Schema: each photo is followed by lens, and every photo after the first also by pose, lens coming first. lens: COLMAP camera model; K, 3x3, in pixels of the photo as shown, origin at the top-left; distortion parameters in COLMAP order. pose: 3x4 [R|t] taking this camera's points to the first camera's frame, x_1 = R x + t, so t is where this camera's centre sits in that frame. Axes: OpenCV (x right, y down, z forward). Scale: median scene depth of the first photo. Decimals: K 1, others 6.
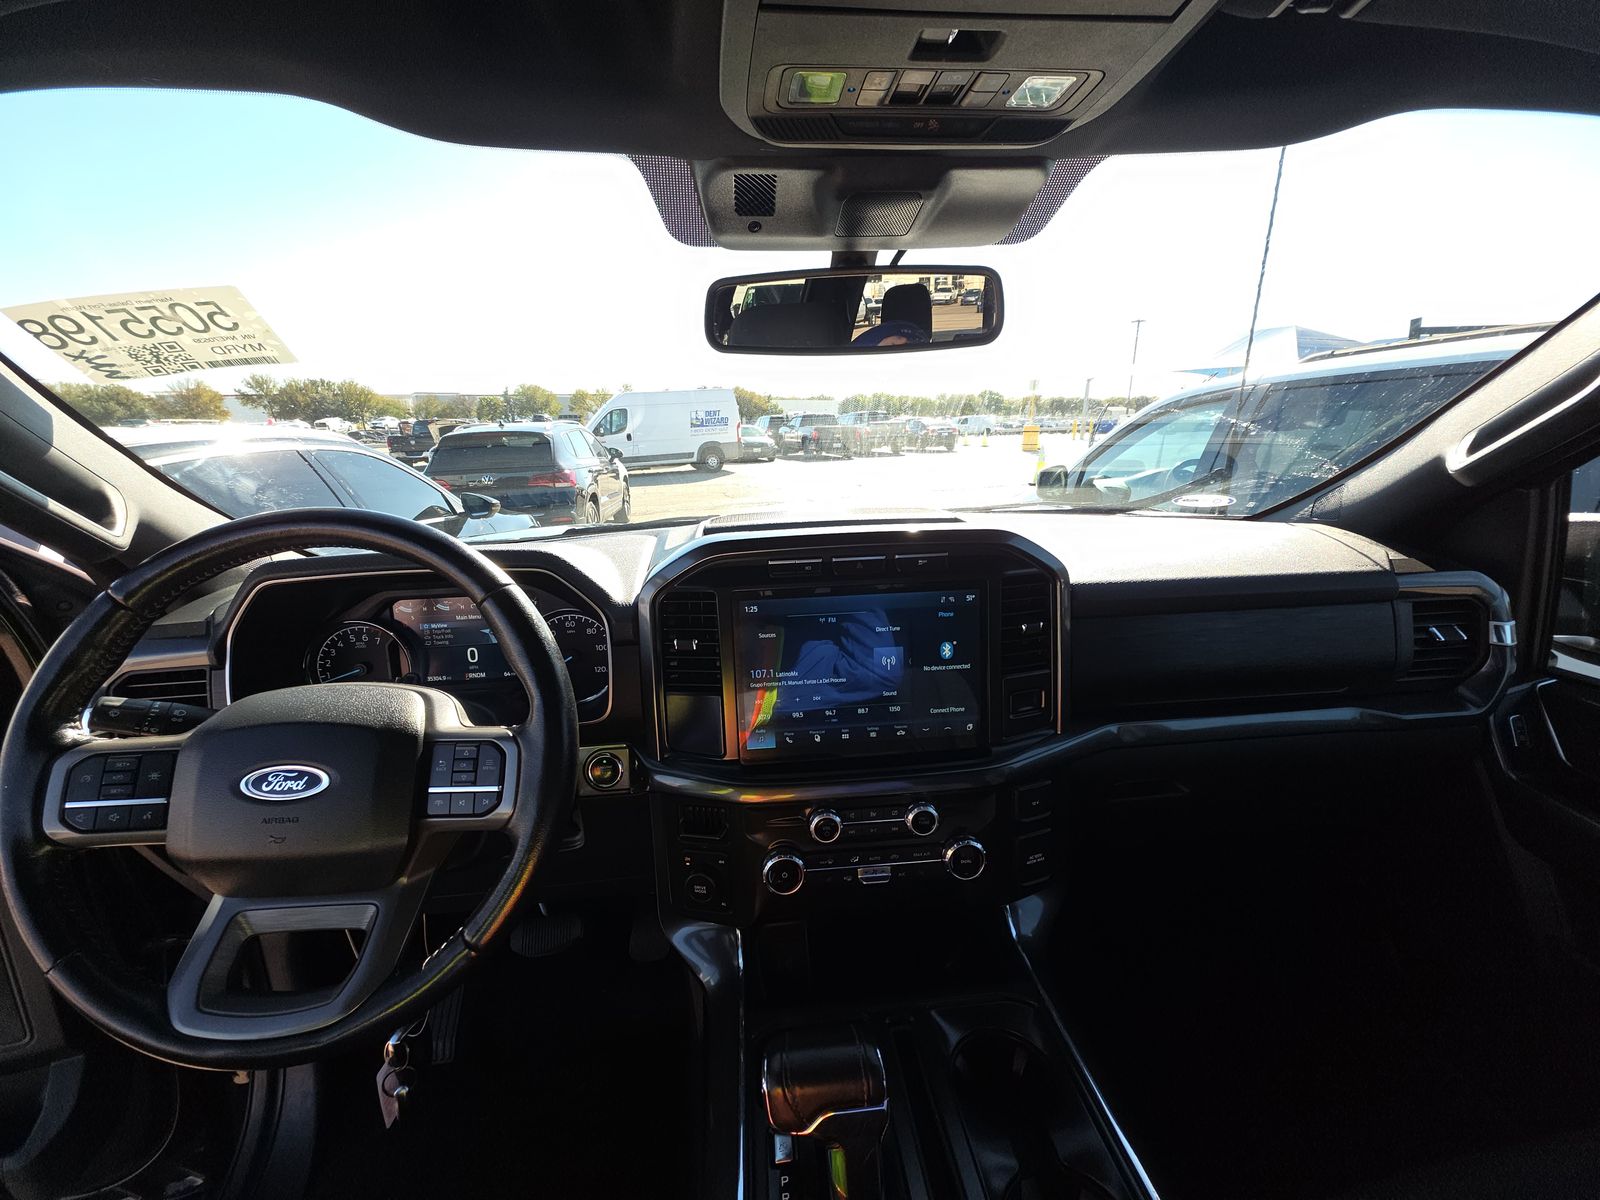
lens RADIAL K [[638.9, 0, 796.4], [0, 638.9, 615.2], [0, 0, 1]] dist [-0.000070, 0.000204]
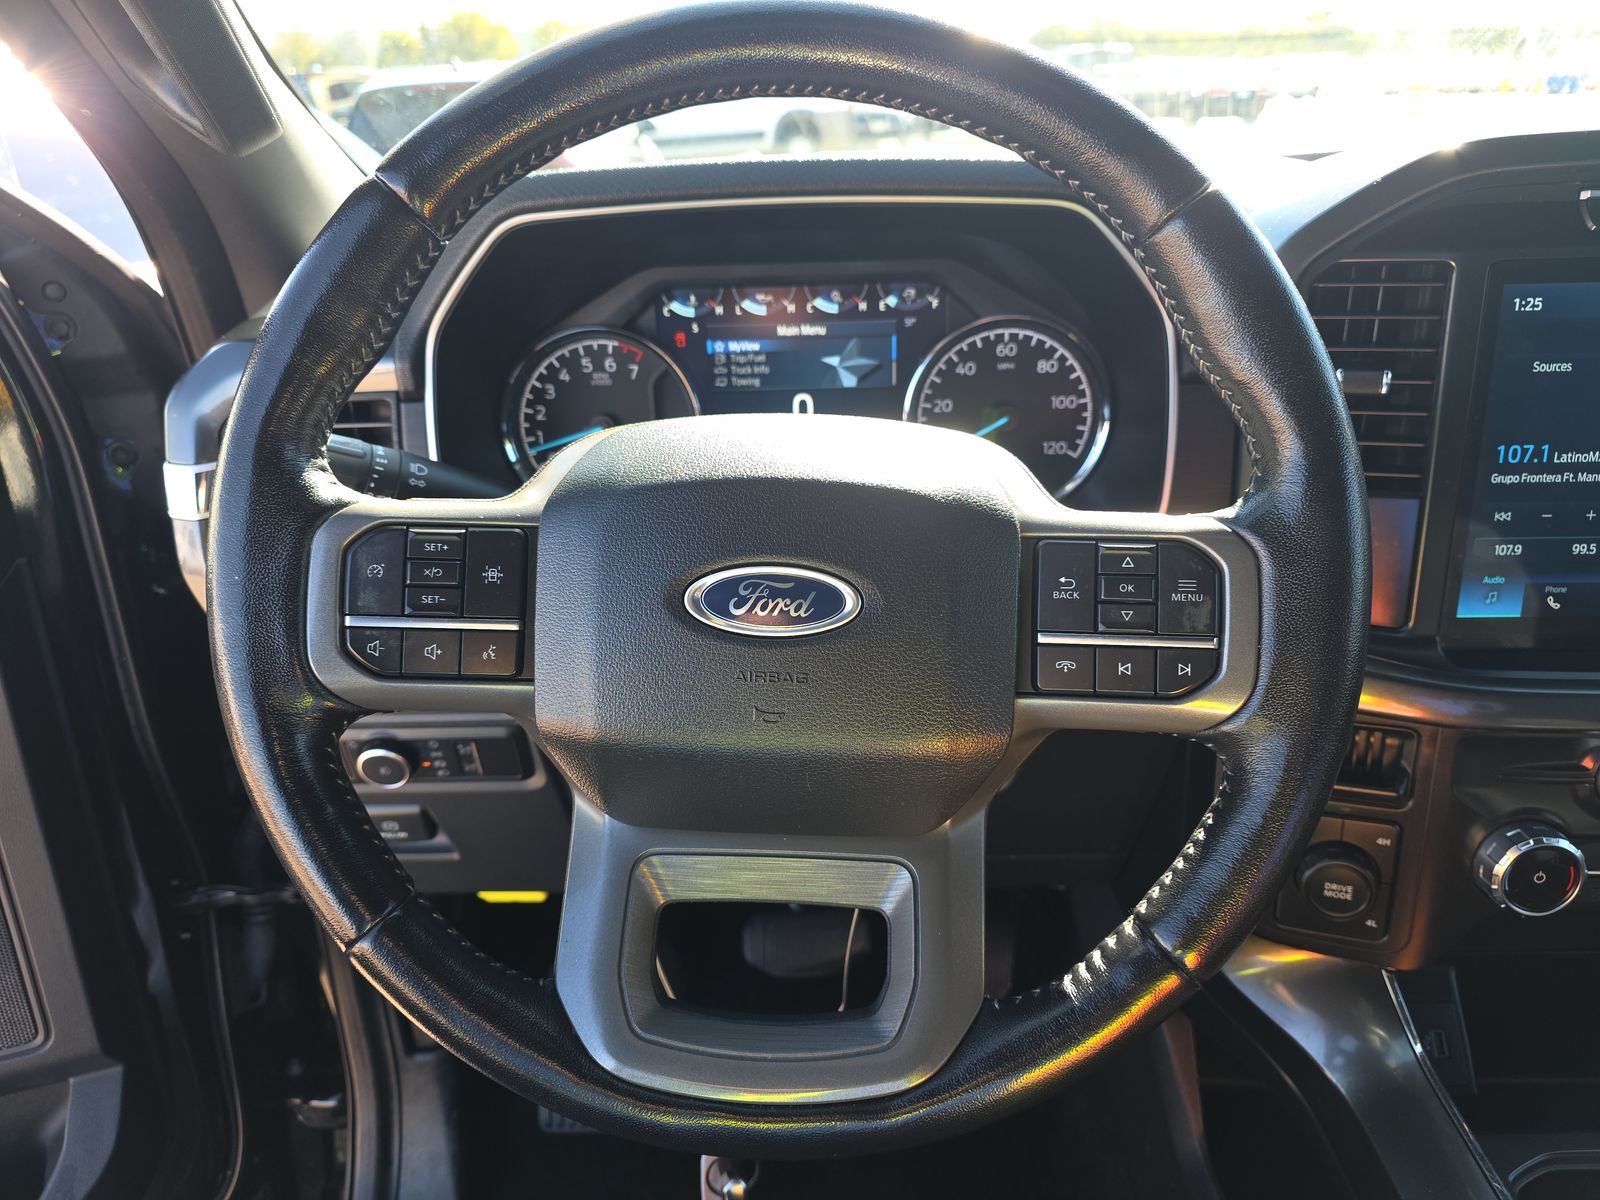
lens RADIAL K [[1148.0, 0, 800.0], [0, 1148.0, 600.0], [0, 0, 1]] dist [0.029849, -0.001784]
pose [[0.989814, 0.053929, -0.131754, -0.586164], [-0.034100, 0.988344, 0.148368, 0.117539], [0.138220, -0.142364, 0.980116, 0.147760]]
